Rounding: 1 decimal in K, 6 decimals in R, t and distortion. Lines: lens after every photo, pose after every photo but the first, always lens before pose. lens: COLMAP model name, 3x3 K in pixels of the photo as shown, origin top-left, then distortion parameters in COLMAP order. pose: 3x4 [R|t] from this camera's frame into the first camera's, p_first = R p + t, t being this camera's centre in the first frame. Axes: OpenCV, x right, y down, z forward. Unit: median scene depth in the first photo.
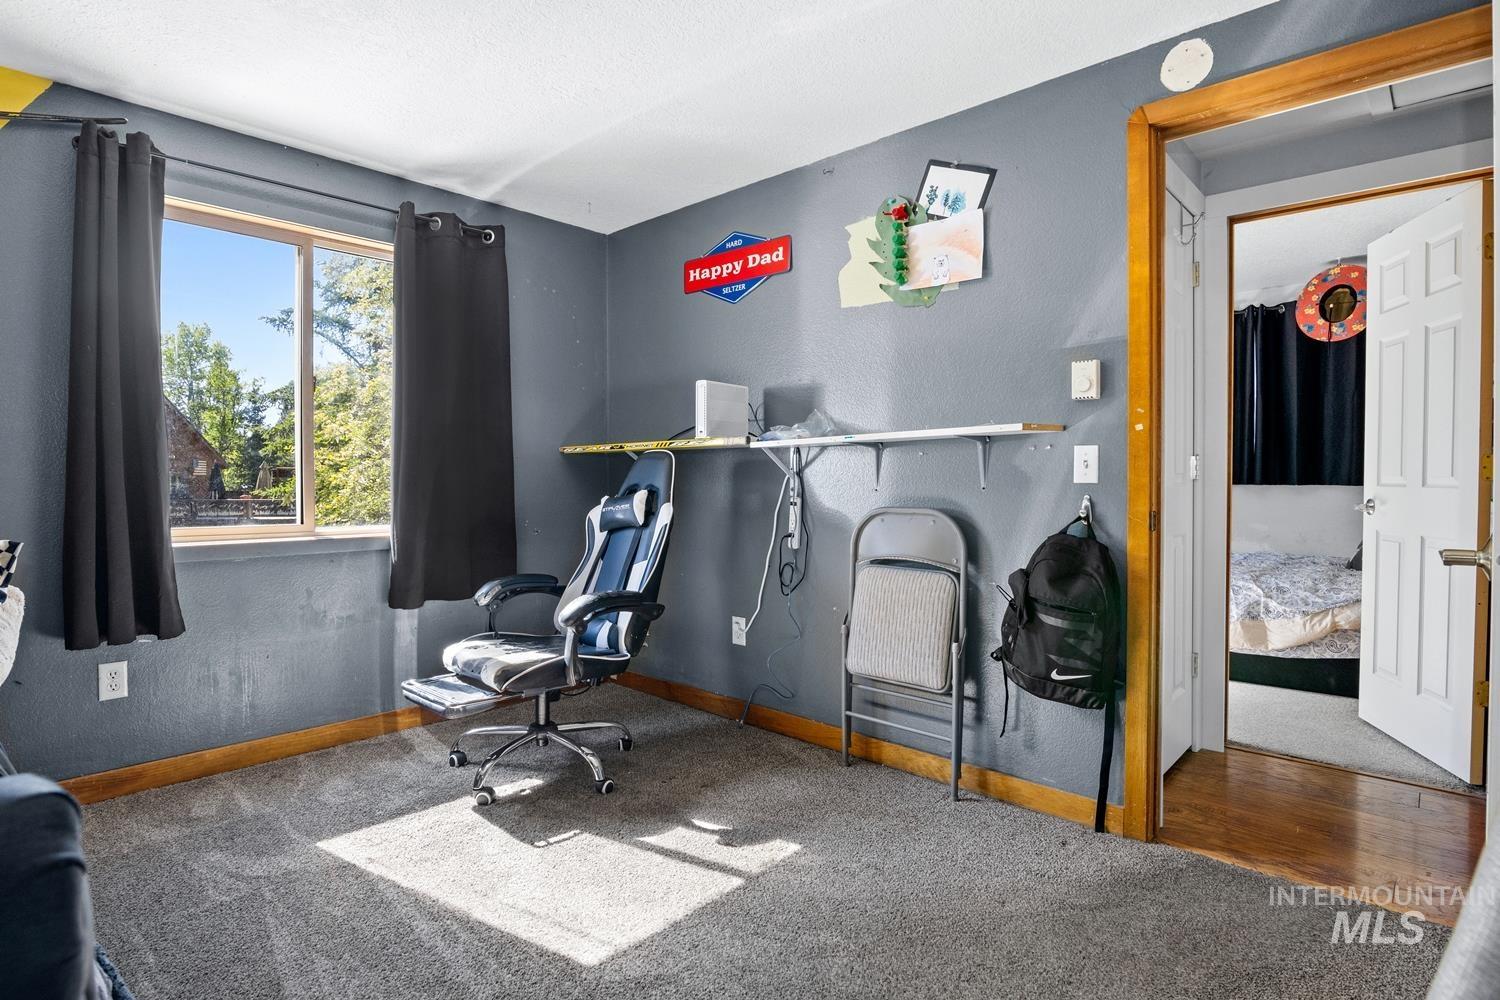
lens RADIAL K [[718.1, 0, 748.5], [0, 718.1, 504.7], [0, 0, 1]] dist [-0.018070, 0.000901]
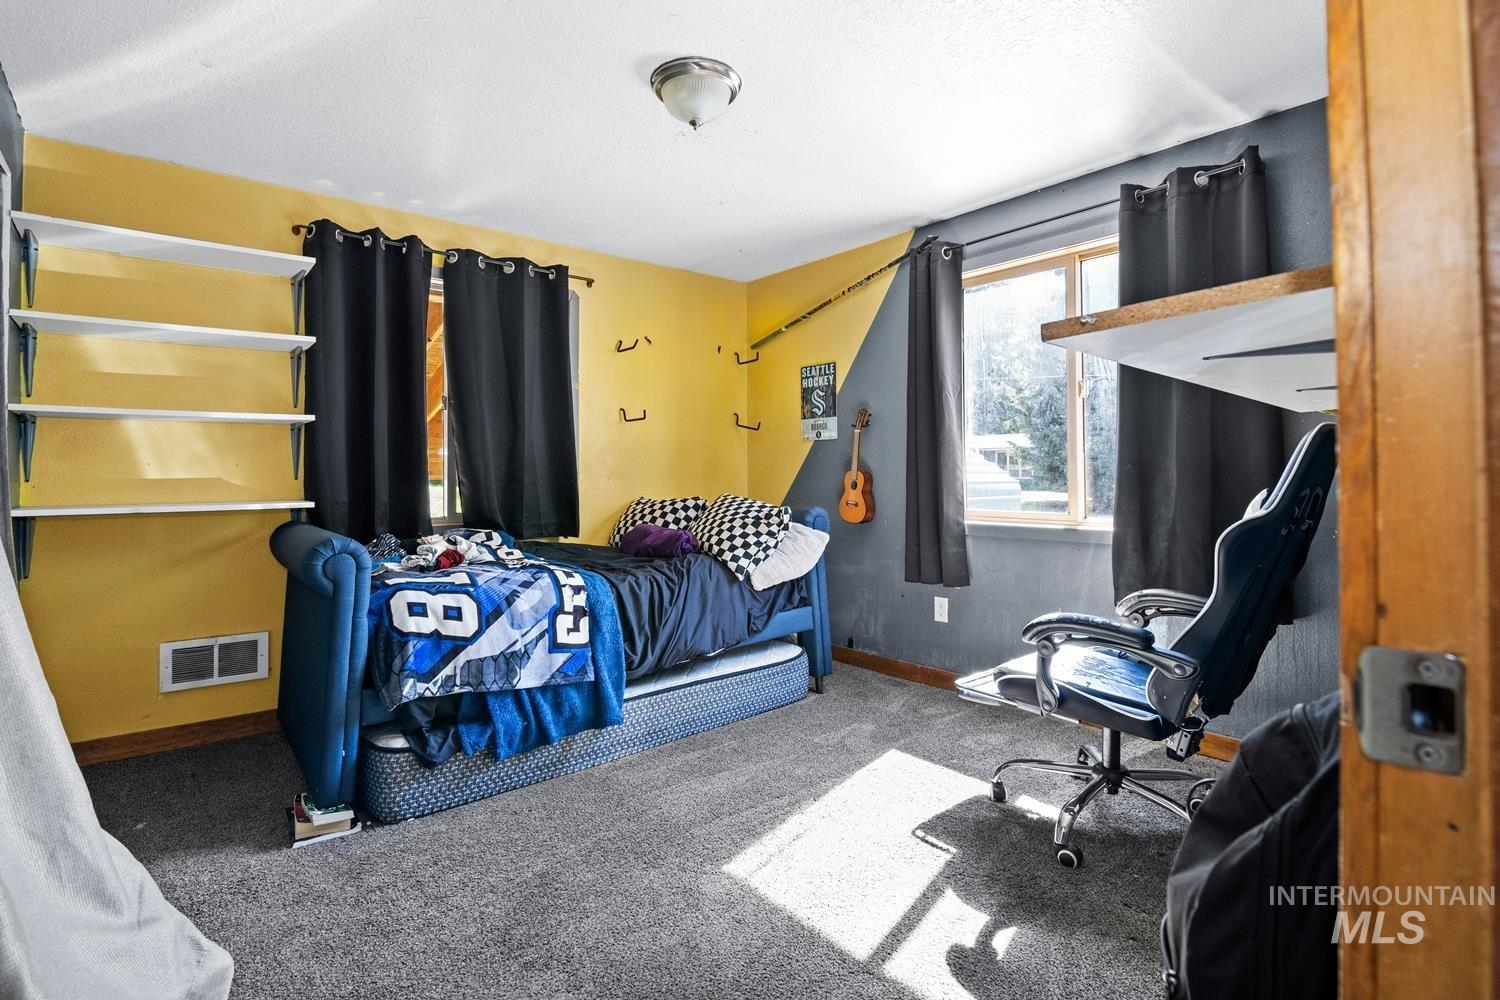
lens RADIAL K [[717.2, 0, 745.9], [0, 717.2, 474.3], [0, 0, 1]] dist [-0.017590, 0.000468]
pose [[-0.091001, 0.001284, -0.995850, 0.719230], [-0.019671, 0.999802, 0.003087, -0.036392], [0.995657, 0.019870, -0.090957, 0.802030]]
